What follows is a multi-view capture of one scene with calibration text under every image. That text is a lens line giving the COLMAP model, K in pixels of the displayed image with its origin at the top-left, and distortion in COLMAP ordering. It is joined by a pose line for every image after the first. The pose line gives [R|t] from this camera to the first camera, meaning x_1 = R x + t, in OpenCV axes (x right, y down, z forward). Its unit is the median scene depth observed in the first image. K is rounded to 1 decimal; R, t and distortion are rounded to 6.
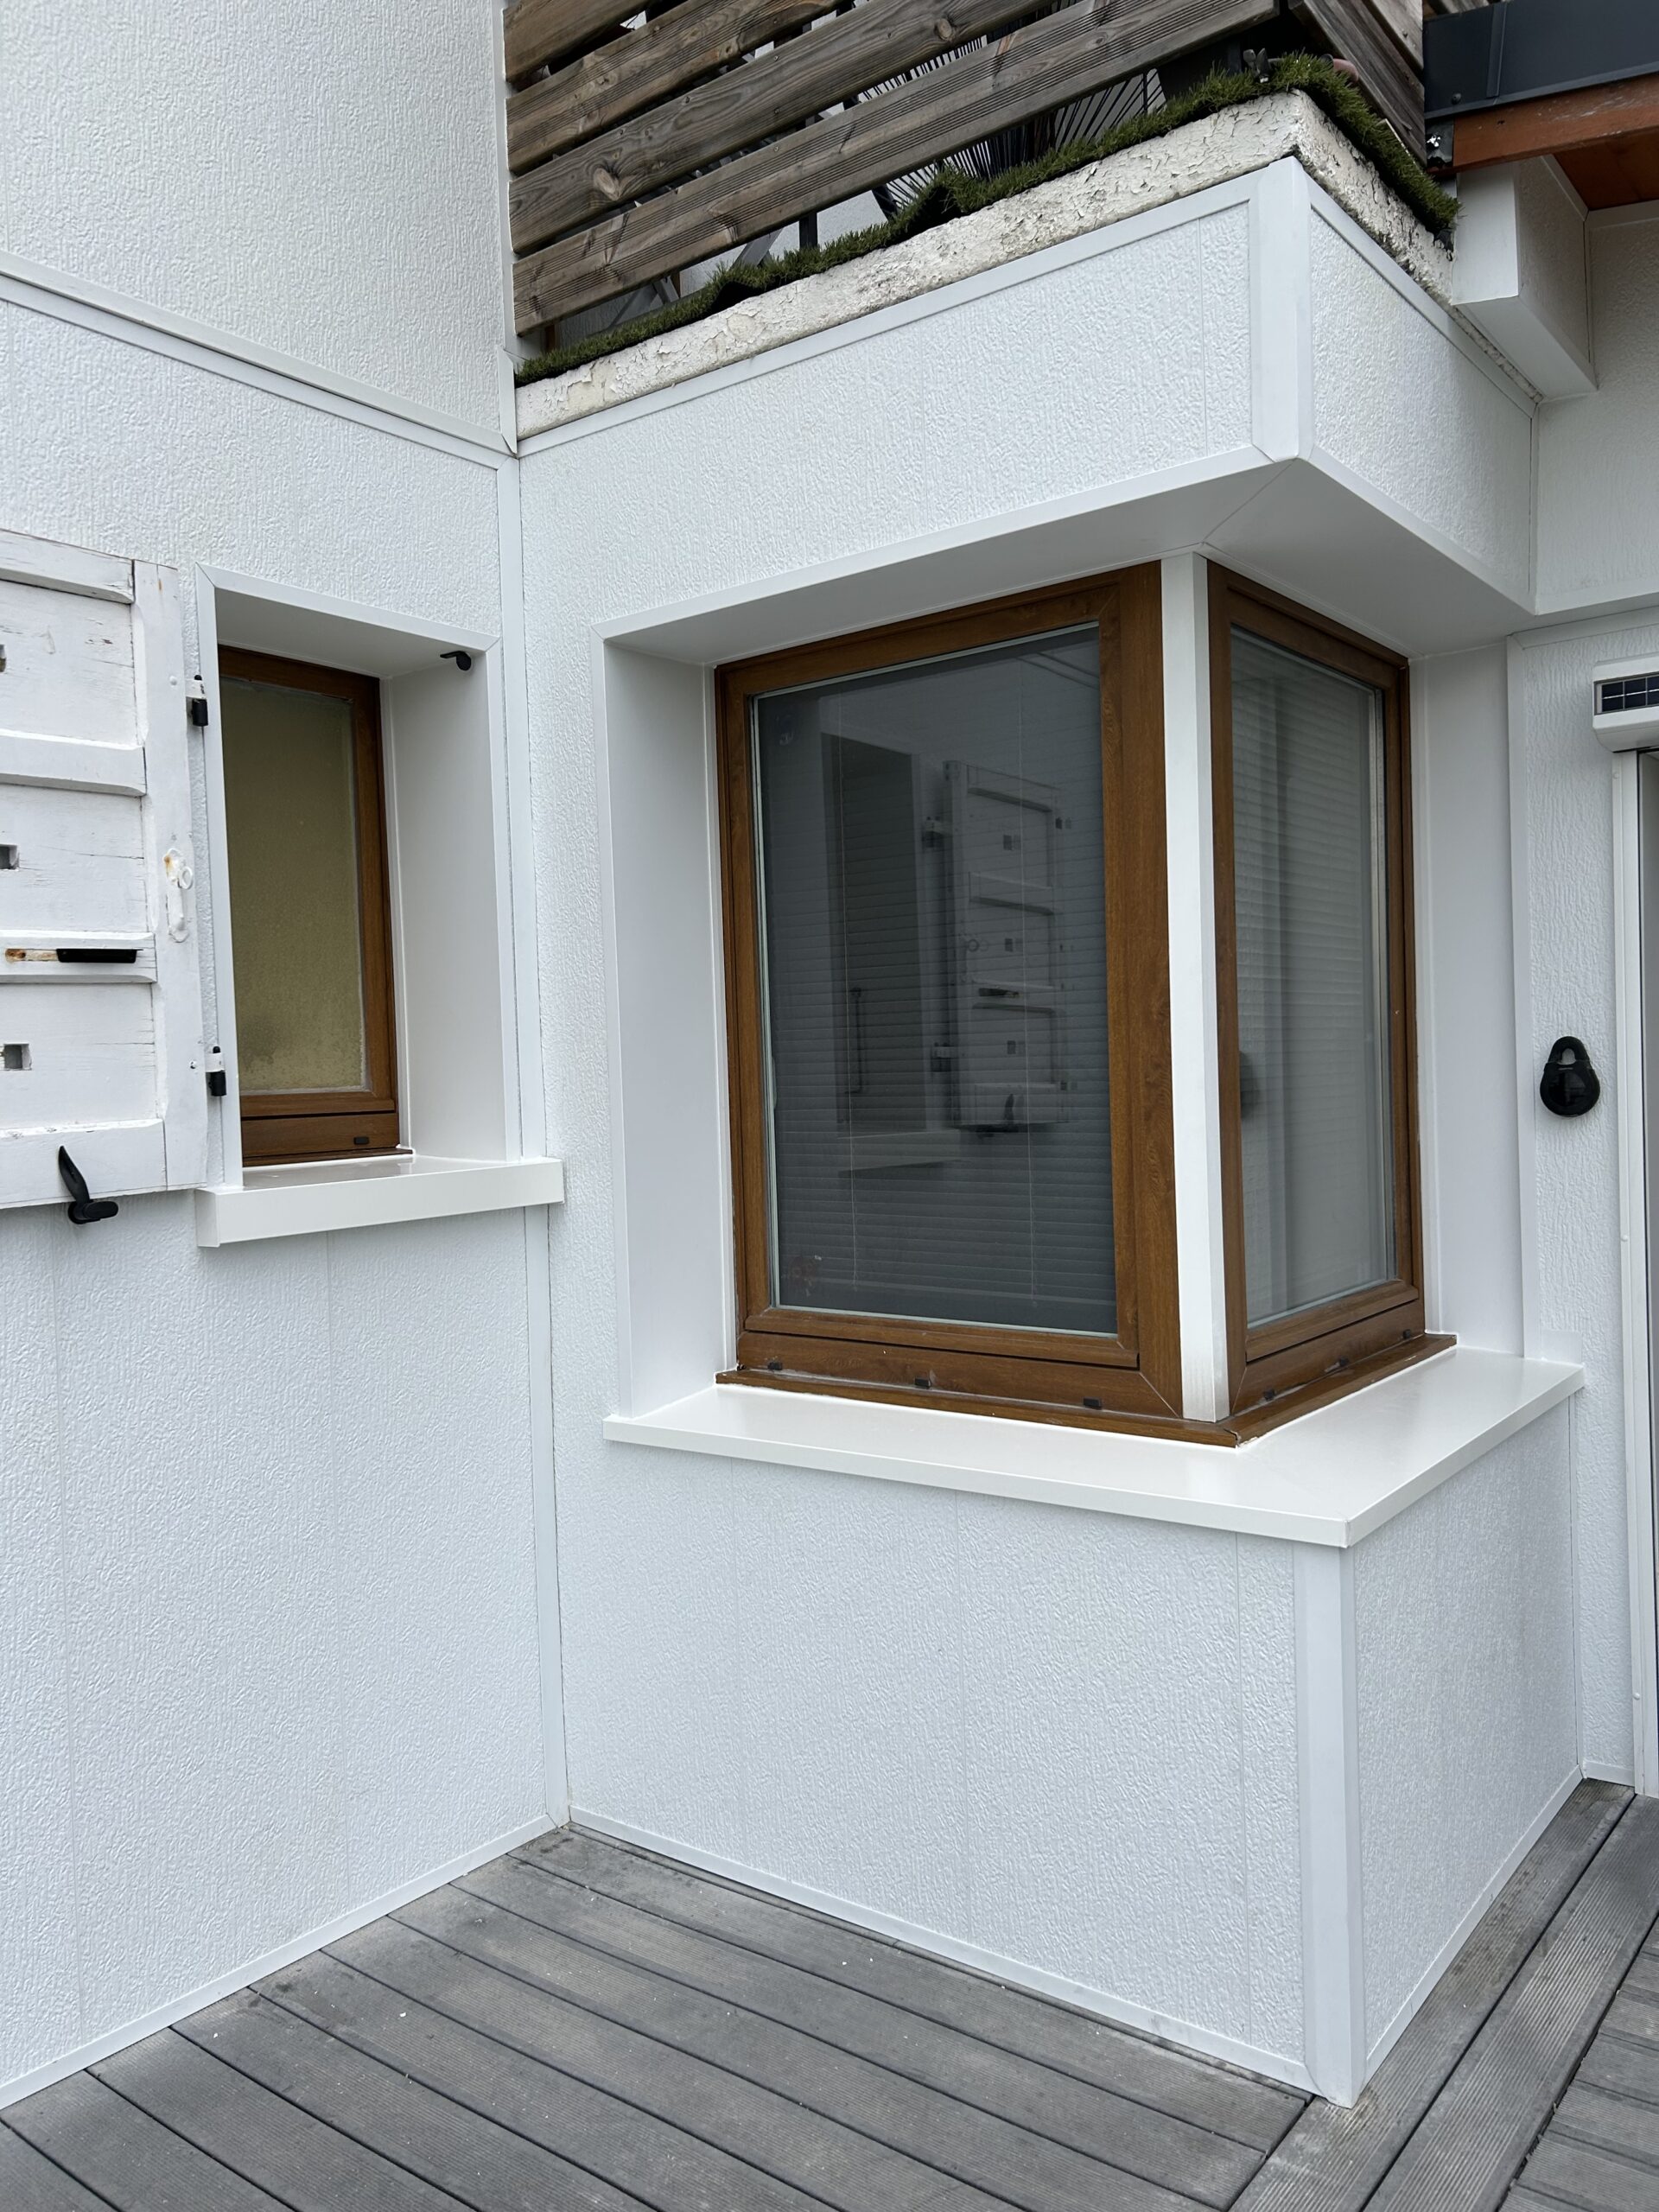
lens RADIAL K [[1676.5, 0, 816.0], [0, 1676.5, 1104.0], [0, 0, 1]] dist [0.045986, -0.039212]
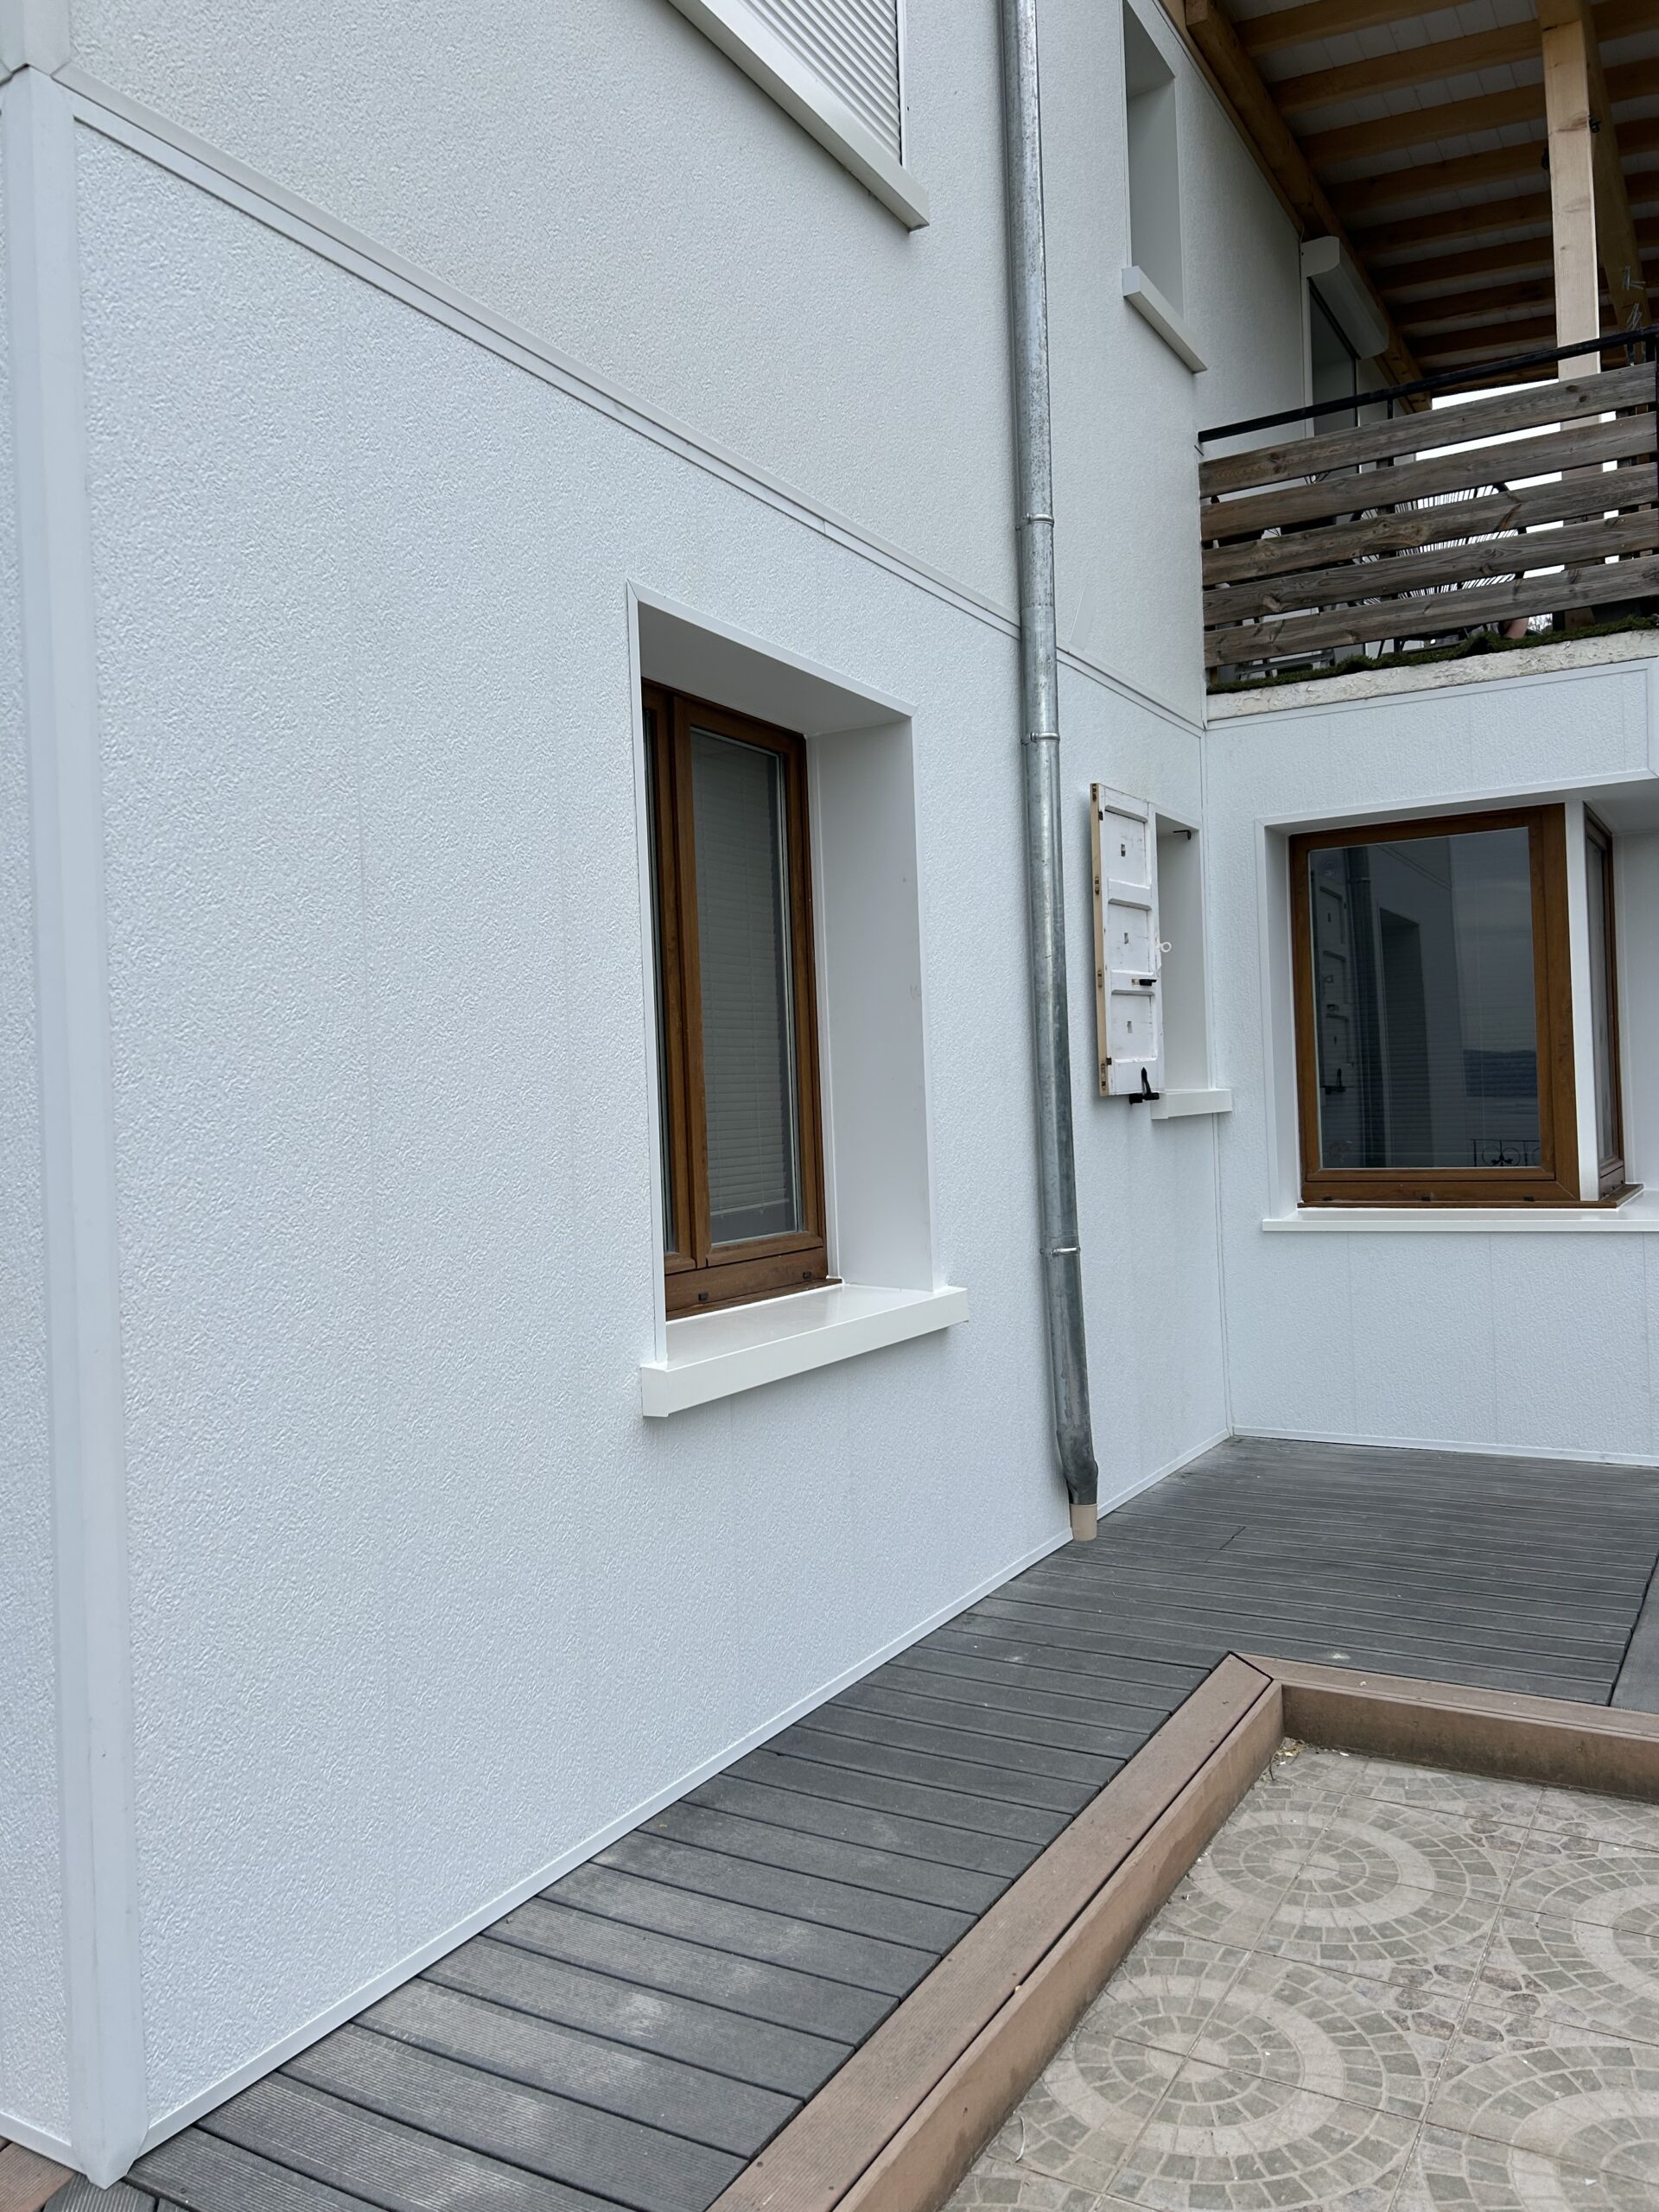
lens RADIAL K [[1676.5, 0, 839.8], [0, 1676.5, 1094.8], [0, 0, 1]] dist [0.045986, -0.039212]
pose [[0.992025, -0.004676, 0.125956, -0.944118], [0.008500, 0.999518, -0.029847, 0.104040], [-0.125755, 0.030679, 0.991587, -0.968051]]
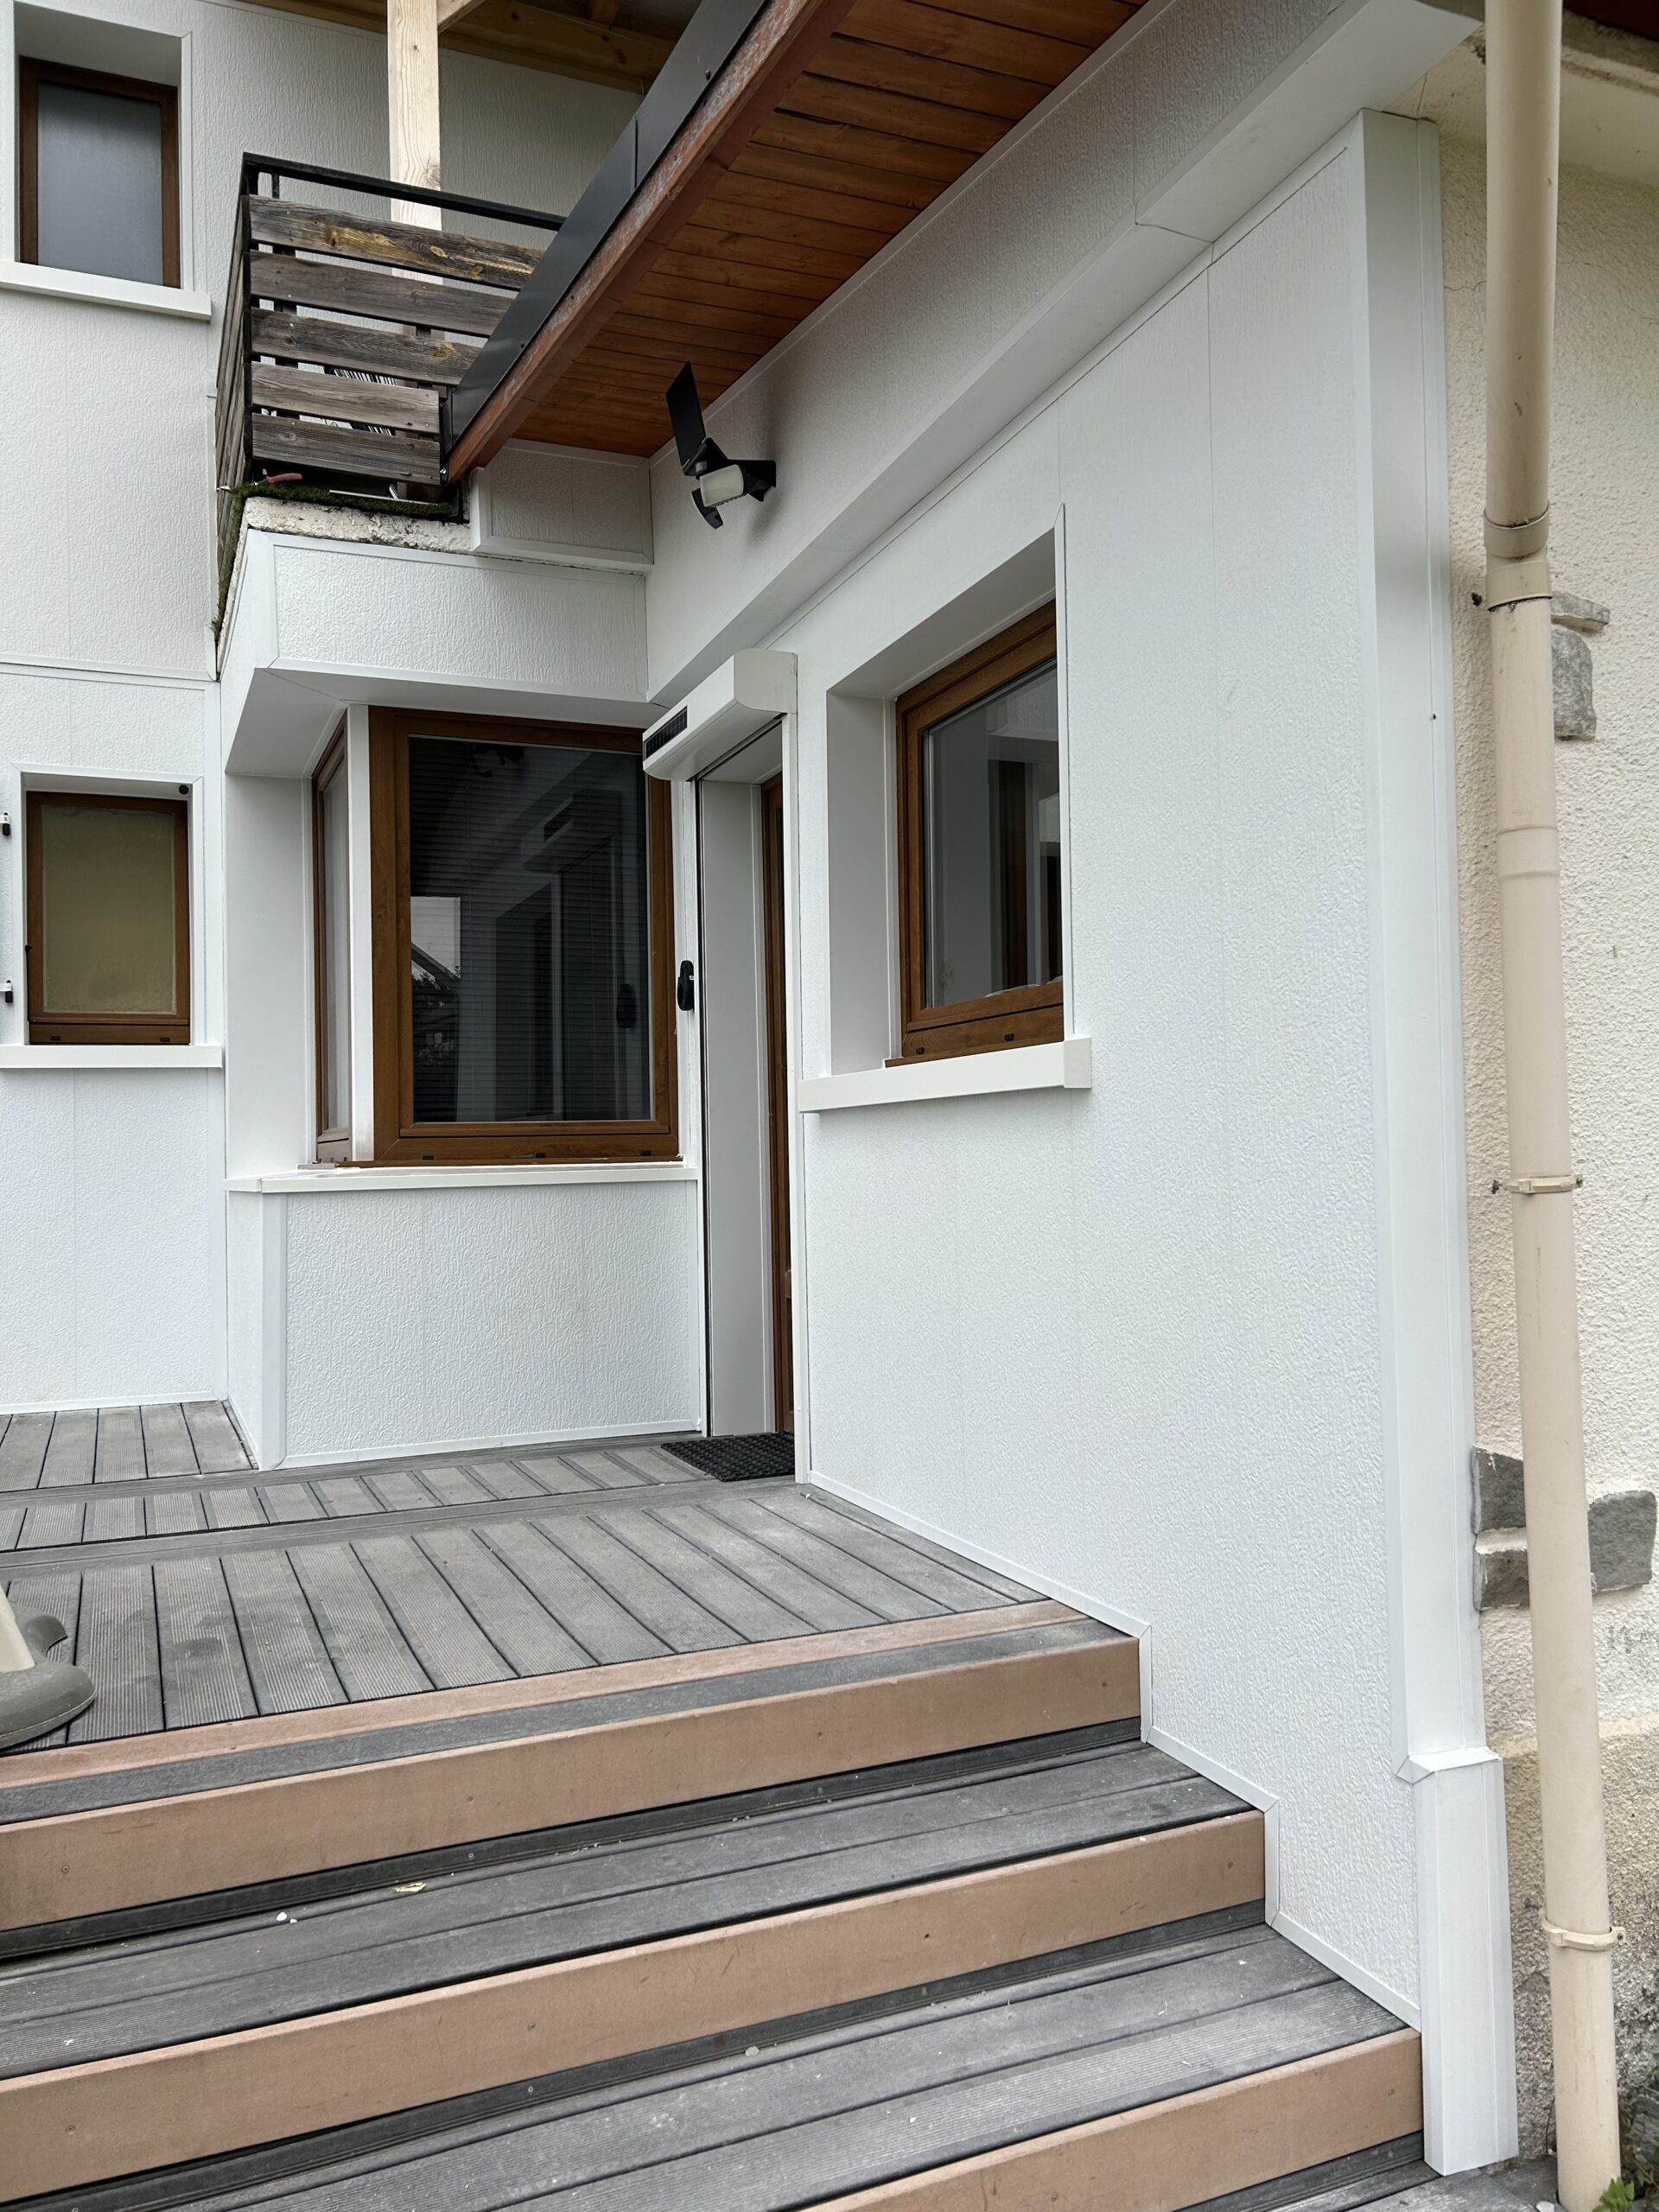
lens RADIAL K [[1676.5, 0, 838.5], [0, 1676.5, 1113.2], [0, 0, 1]] dist [0.045986, -0.039212]
pose [[0.872848, 0.000192, -0.487993, 1.541222], [-0.019257, 0.999235, -0.034051, 0.179966], [0.487612, 0.039119, 0.872183, -0.357427]]
